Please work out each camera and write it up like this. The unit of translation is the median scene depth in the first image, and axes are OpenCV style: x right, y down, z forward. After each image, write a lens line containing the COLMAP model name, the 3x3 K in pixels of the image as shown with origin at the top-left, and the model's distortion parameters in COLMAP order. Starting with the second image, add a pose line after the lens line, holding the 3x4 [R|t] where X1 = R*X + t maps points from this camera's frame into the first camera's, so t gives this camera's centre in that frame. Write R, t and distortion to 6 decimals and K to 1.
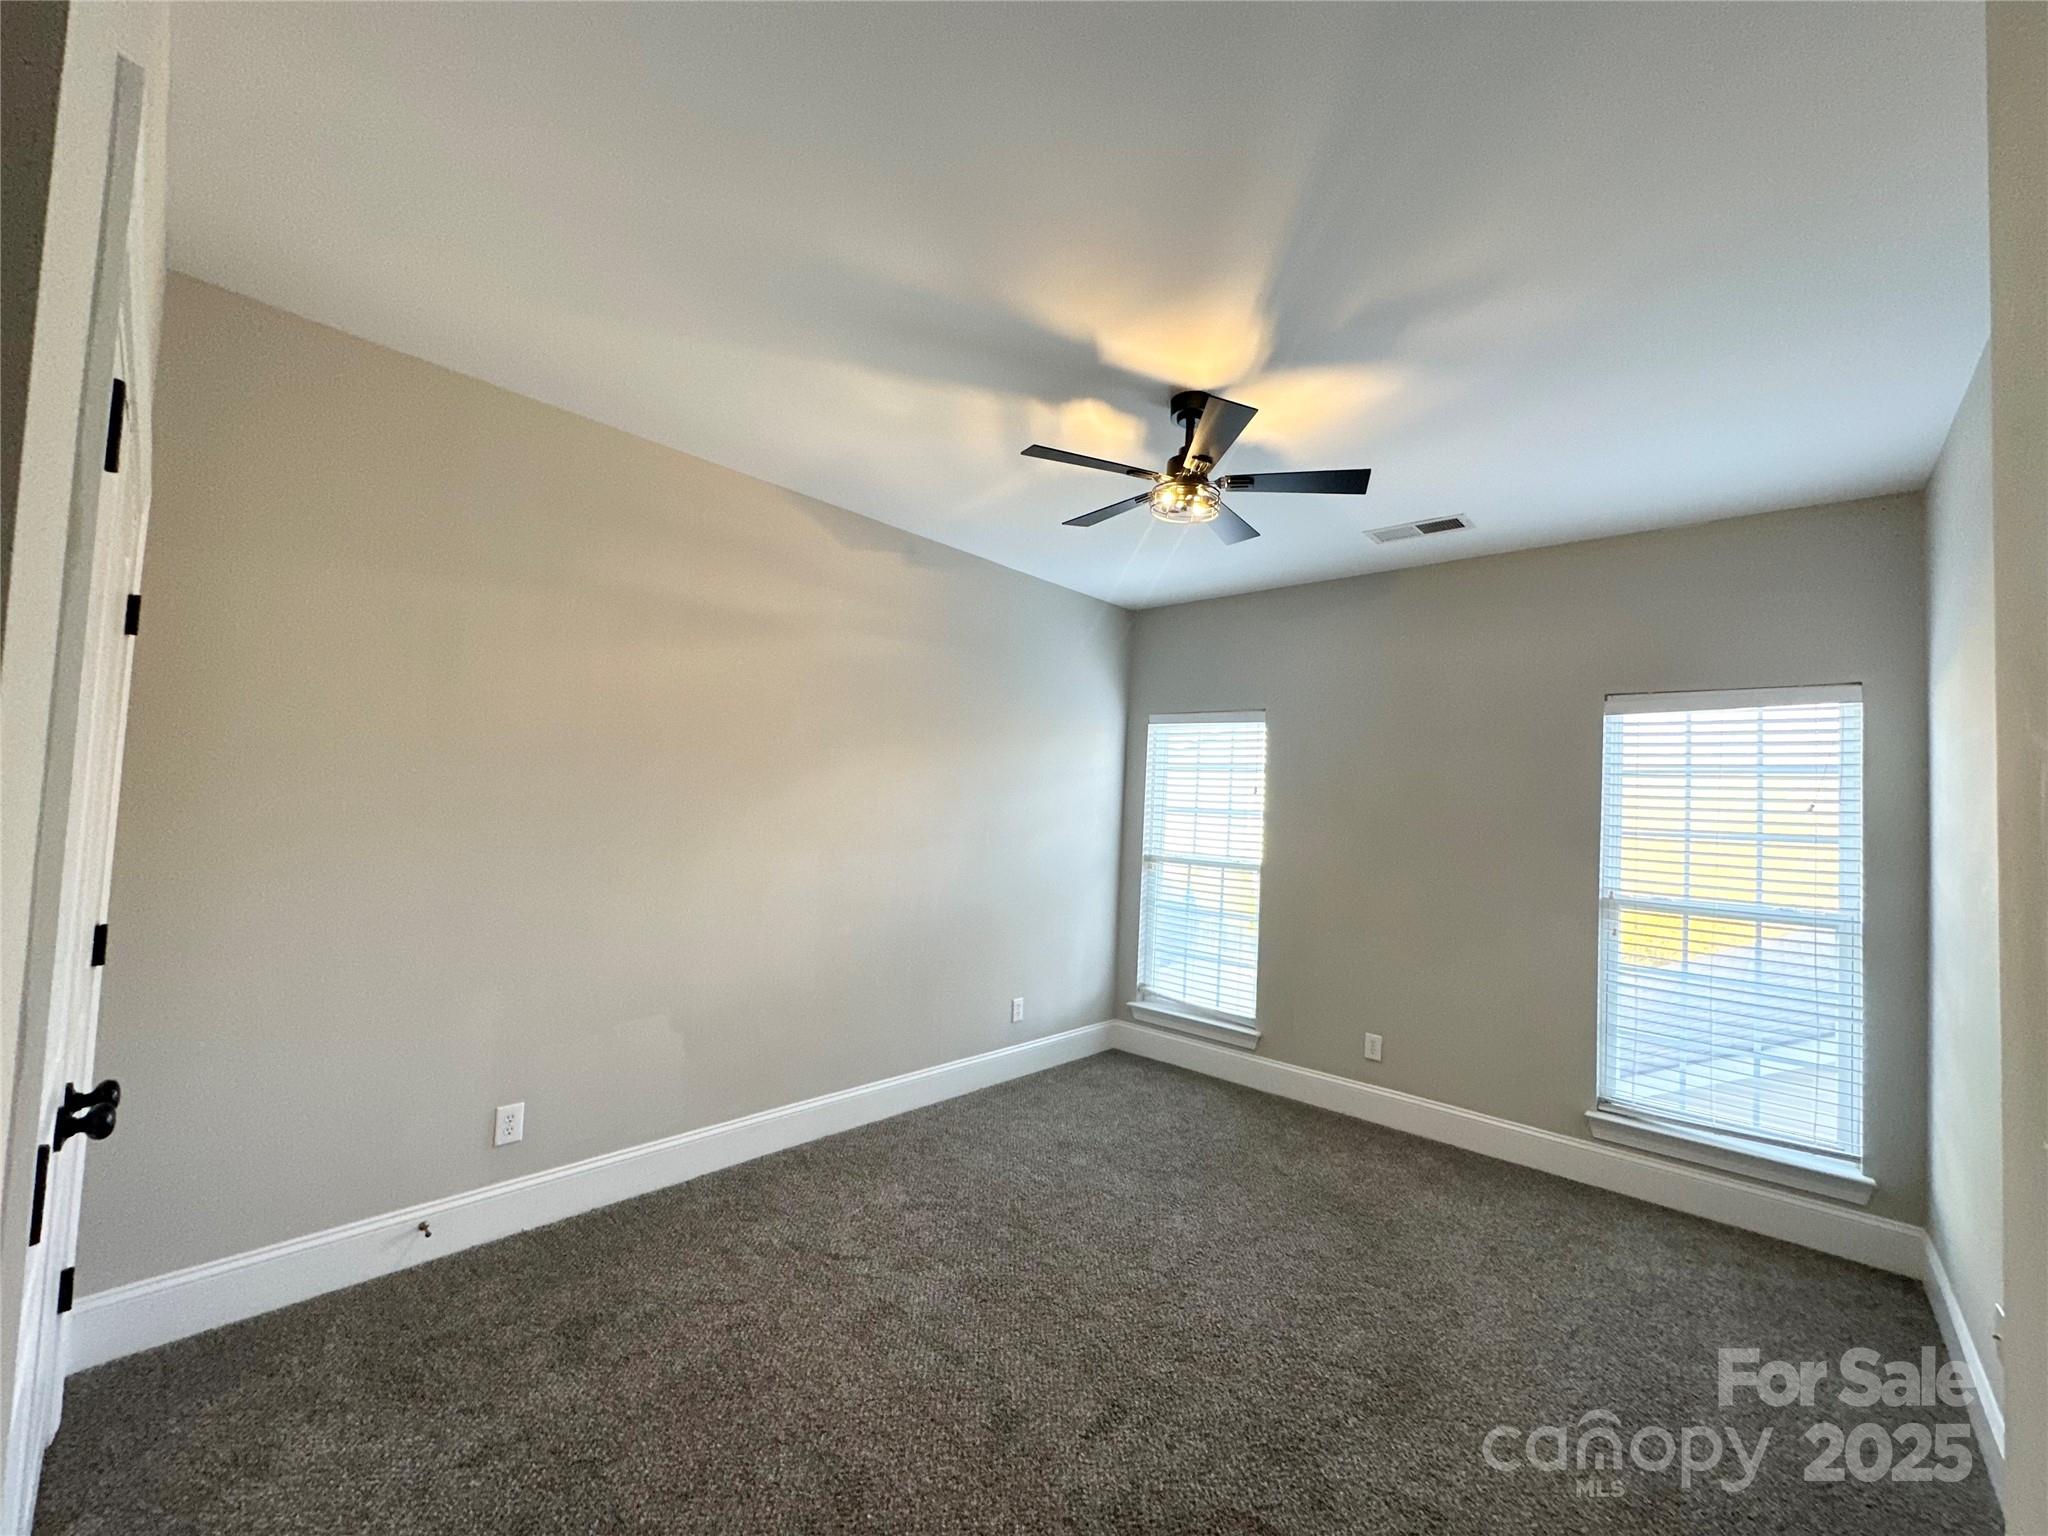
lens RADIAL K [[813.4, 0, 1025.7], [0, 813.4, 768.9], [0, 0, 1]] dist [-0.000498, -0.000131]
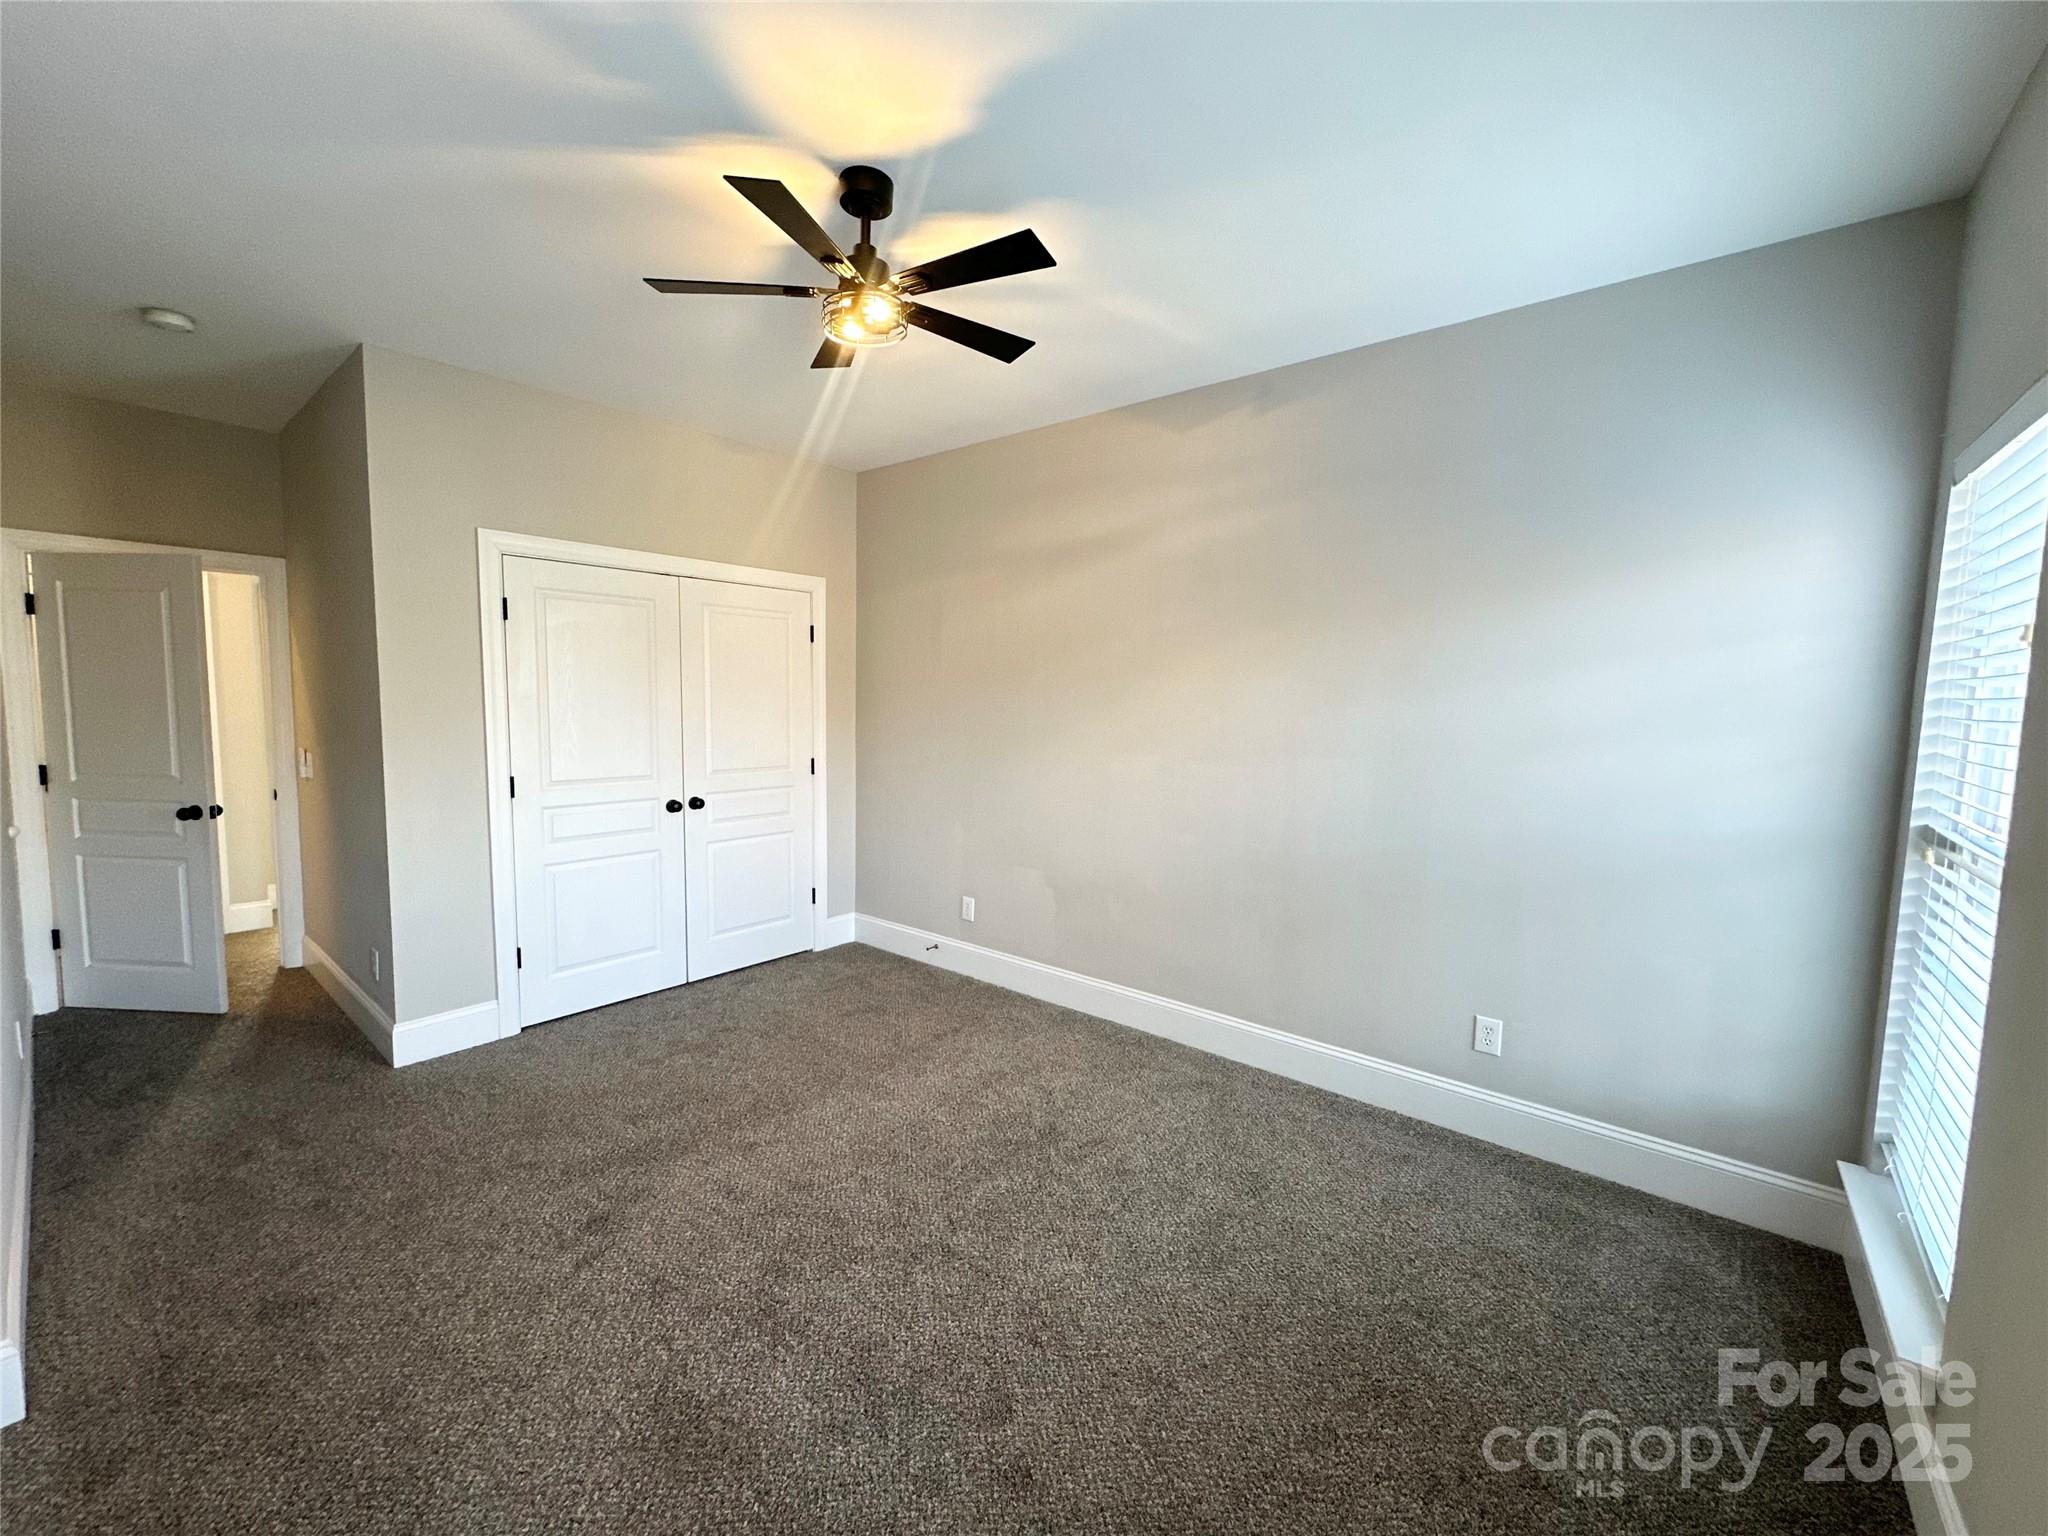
lens RADIAL K [[813.4, 0, 1025.7], [0, 813.4, 768.9], [0, 0, 1]] dist [-0.000498, -0.000131]
pose [[0.054994, 0.045400, -0.997454, 0.750544], [0.033678, 0.998313, 0.047296, 0.063776], [0.997919, -0.036193, 0.053372, 0.793171]]
